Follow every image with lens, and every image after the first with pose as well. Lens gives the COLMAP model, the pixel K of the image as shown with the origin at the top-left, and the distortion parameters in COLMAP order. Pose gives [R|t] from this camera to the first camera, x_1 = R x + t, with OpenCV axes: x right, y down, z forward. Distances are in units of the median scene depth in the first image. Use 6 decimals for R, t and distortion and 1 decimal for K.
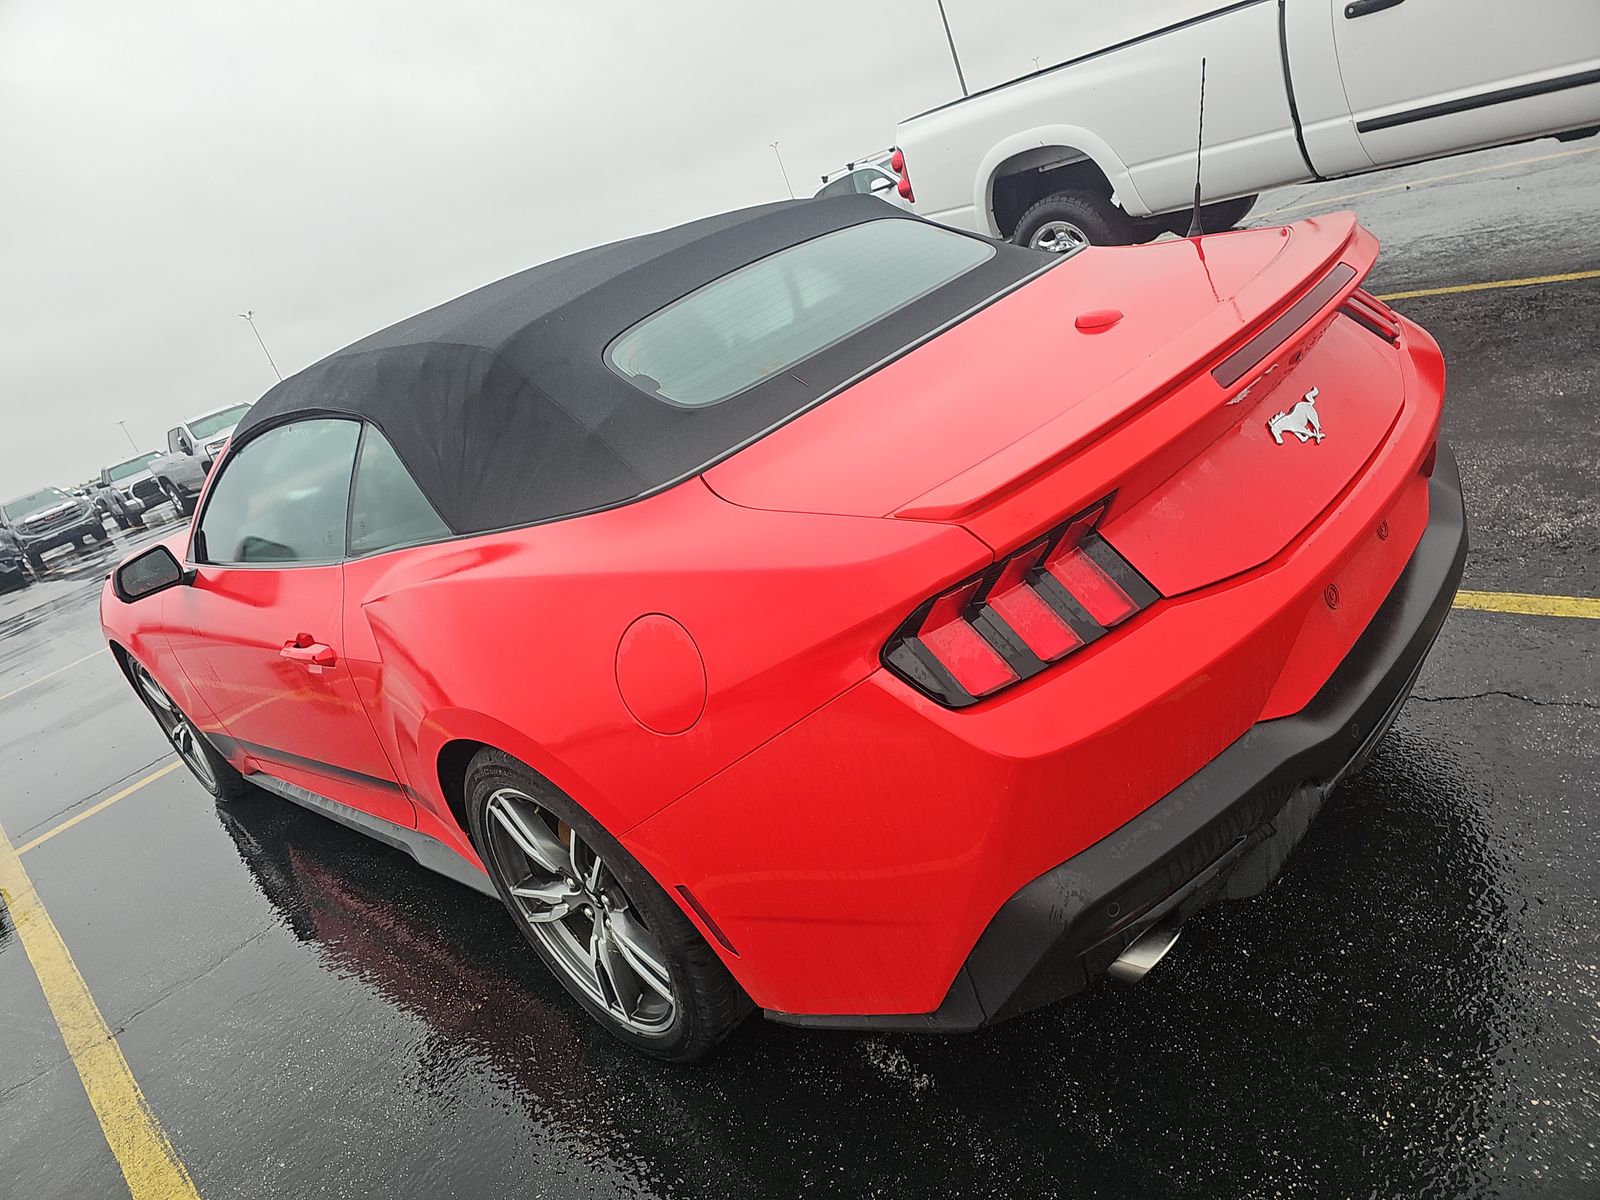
lens RADIAL K [[1180.9, 0, 800.0], [0, 1180.9, 600.0], [0, 0, 1]] dist [0.001391, -0.030136]
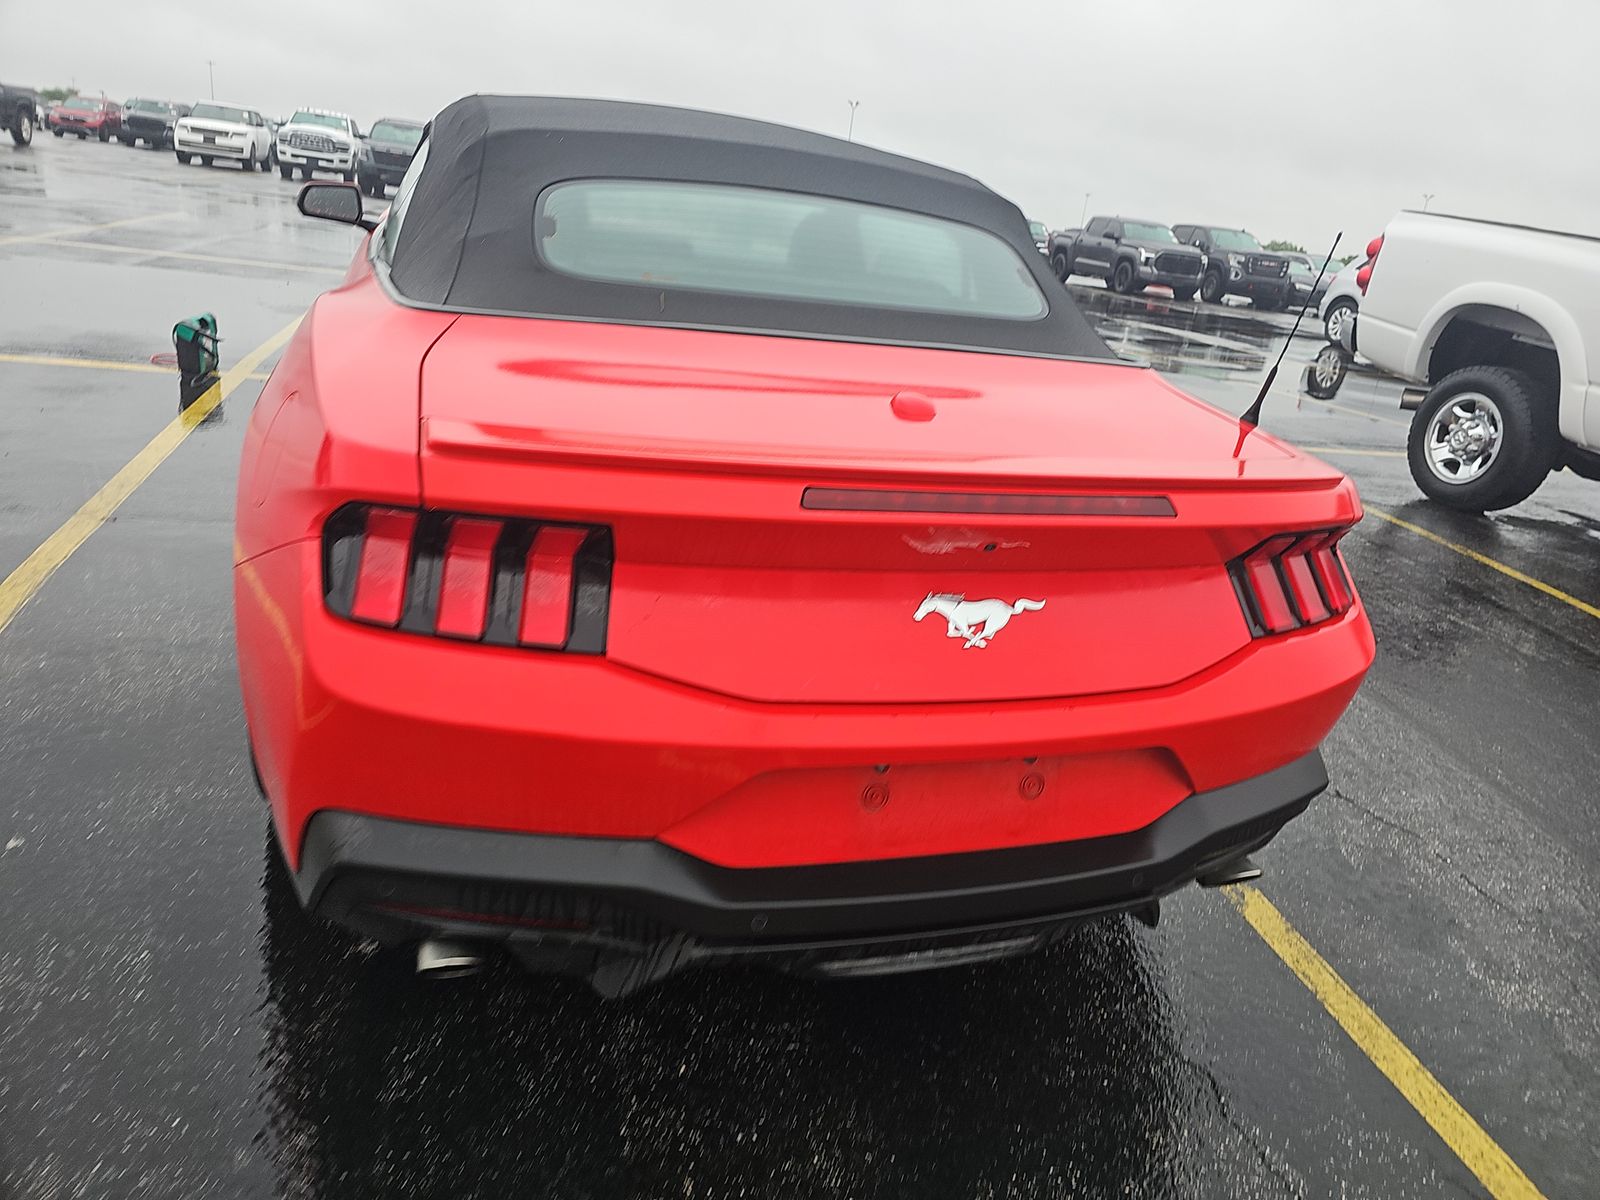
lens RADIAL K [[1180.9, 0, 800.0], [0, 1180.9, 600.0], [0, 0, 1]] dist [0.001391, -0.030136]
pose [[0.770611, 0.571078, -0.282894, 0.387099], [-0.549067, 0.820277, 0.160220, -0.158027], [0.323550, 0.031860, 0.945674, 0.107218]]
